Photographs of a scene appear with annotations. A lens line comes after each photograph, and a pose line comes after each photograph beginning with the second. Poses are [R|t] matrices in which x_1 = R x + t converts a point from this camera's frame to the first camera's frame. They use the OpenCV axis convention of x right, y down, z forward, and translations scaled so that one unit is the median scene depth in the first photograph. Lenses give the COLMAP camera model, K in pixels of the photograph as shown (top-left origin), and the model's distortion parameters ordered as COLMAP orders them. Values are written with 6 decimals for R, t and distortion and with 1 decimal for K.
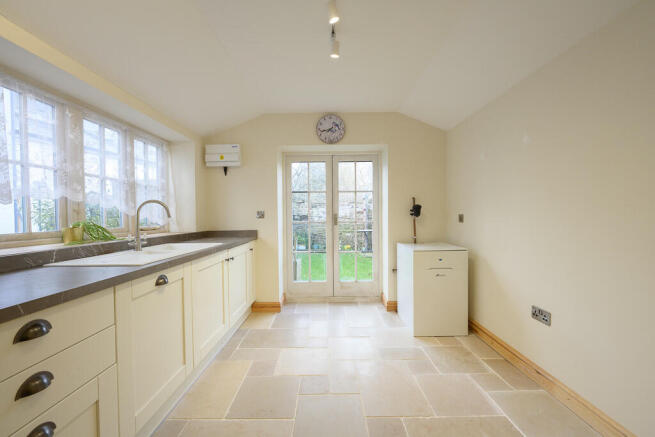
lens RADIAL K [[259.8, 0, 325.8], [0, 259.8, 219.6], [0, 0, 1]] dist [-0.001256, -0.000185]
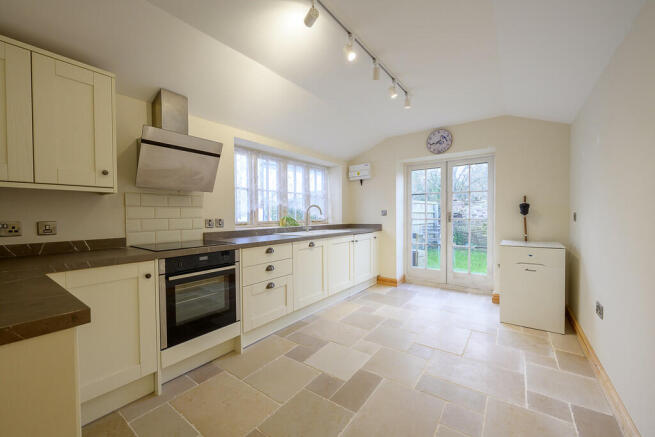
lens RADIAL K [[259.8, 0, 325.8], [0, 259.8, 219.6], [0, 0, 1]] dist [-0.001256, -0.000185]
pose [[0.805945, 0.017156, -0.591741, 0.332306], [-0.011652, 0.999846, 0.013118, 0.002531], [0.591875, -0.003678, 0.806021, -0.295909]]
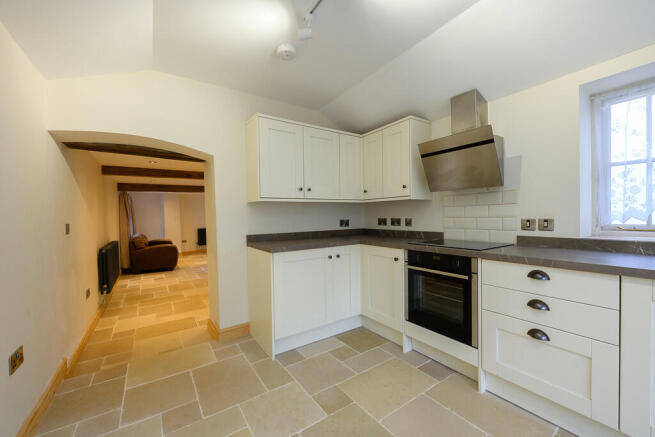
lens RADIAL K [[259.8, 0, 325.8], [0, 259.8, 219.6], [0, 0, 1]] dist [-0.001256, -0.000185]
pose [[-0.820641, 0.039349, -0.570087, 0.303646], [0.019830, 0.998986, 0.040408, -0.018390], [0.571099, 0.021856, -0.820590, 0.440017]]
